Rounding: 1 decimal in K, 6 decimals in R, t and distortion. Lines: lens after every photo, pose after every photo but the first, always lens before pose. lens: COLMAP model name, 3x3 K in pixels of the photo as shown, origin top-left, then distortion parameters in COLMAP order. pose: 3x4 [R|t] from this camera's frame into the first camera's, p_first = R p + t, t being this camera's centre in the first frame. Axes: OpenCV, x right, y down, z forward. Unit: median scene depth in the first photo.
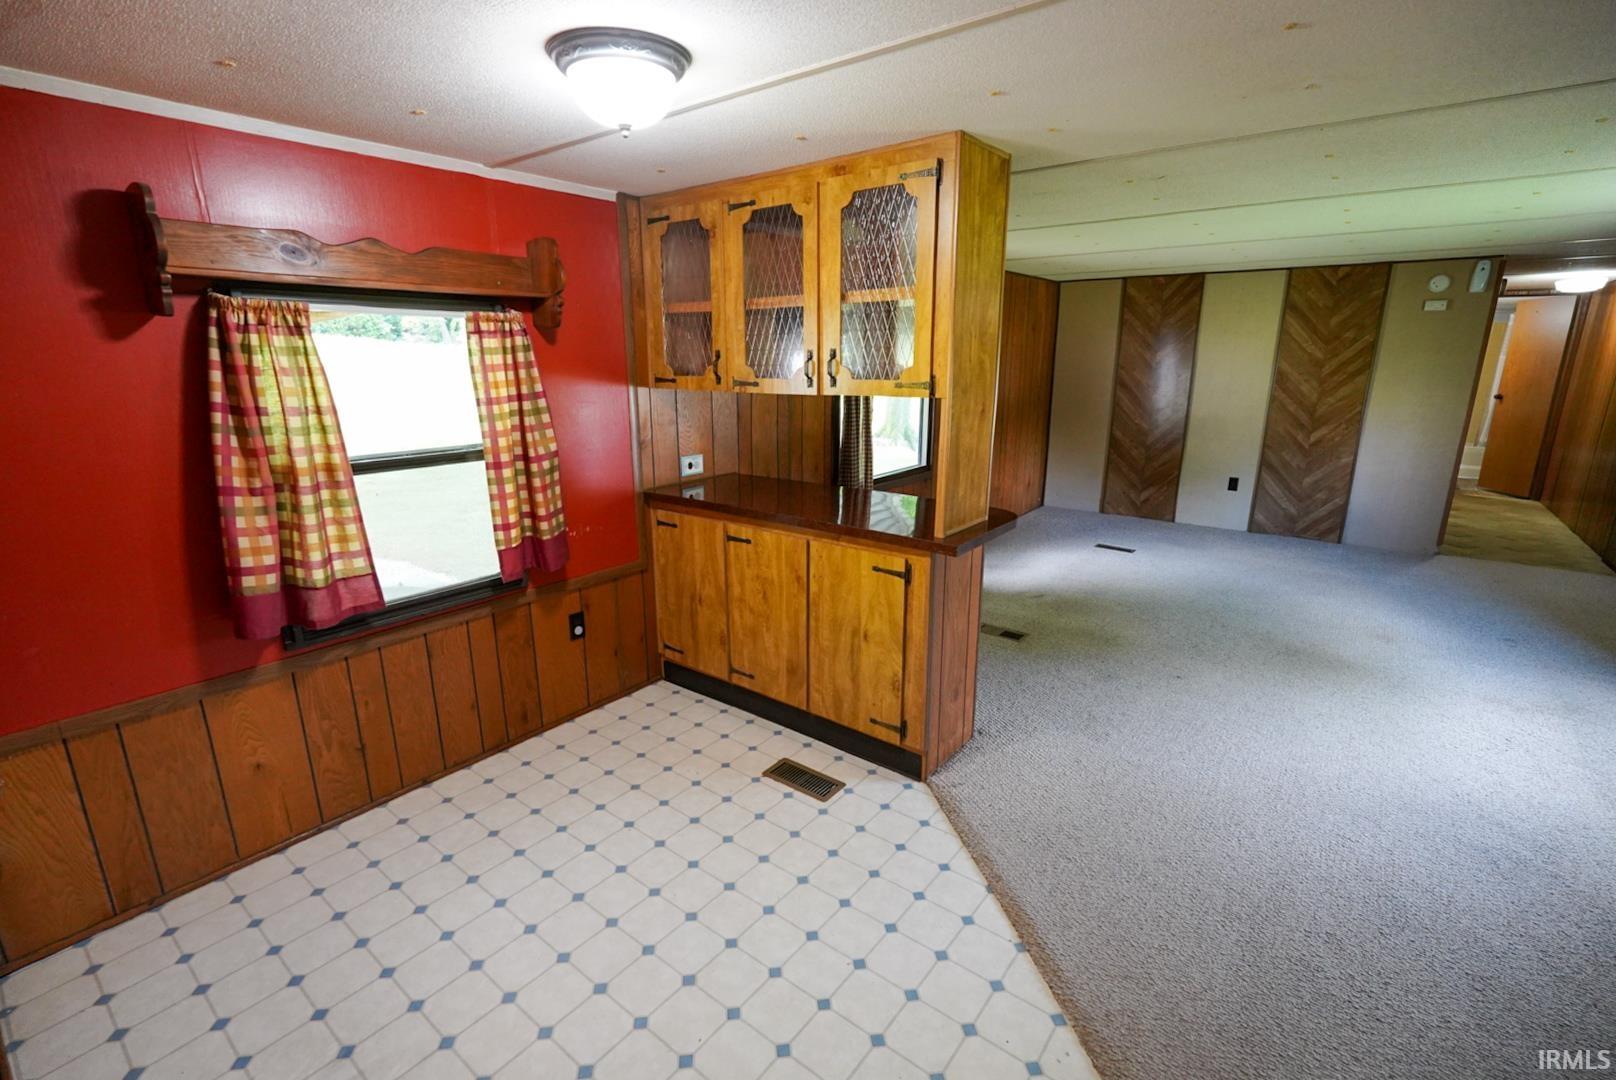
lens RADIAL K [[716.1, 0, 794.3], [0, 716.1, 539.0], [0, 0, 1]] dist [-0.005104, 0.001398]
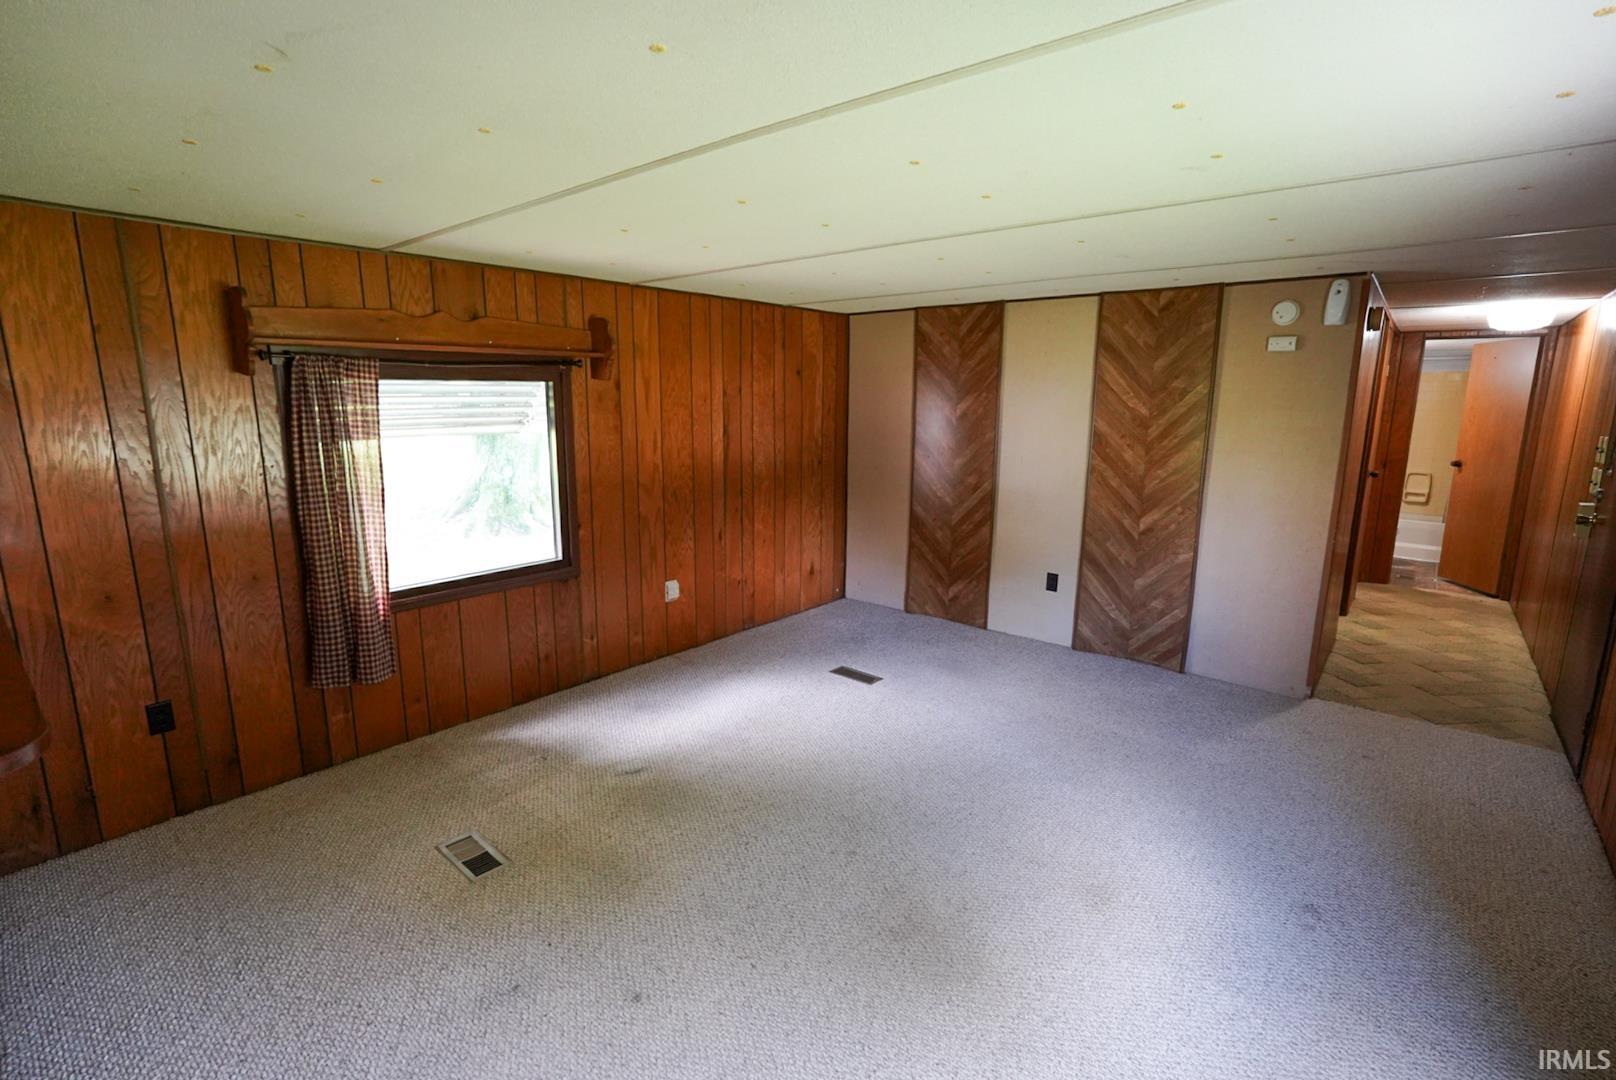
lens RADIAL K [[716.1, 0, 823.0], [0, 716.1, 534.5], [0, 0, 1]] dist [-0.005104, 0.001398]
pose [[0.999517, 0.017688, -0.025545, 0.420334], [-0.019442, 0.997351, -0.070099, -0.074007], [0.024237, 0.070562, 0.997213, 0.271230]]
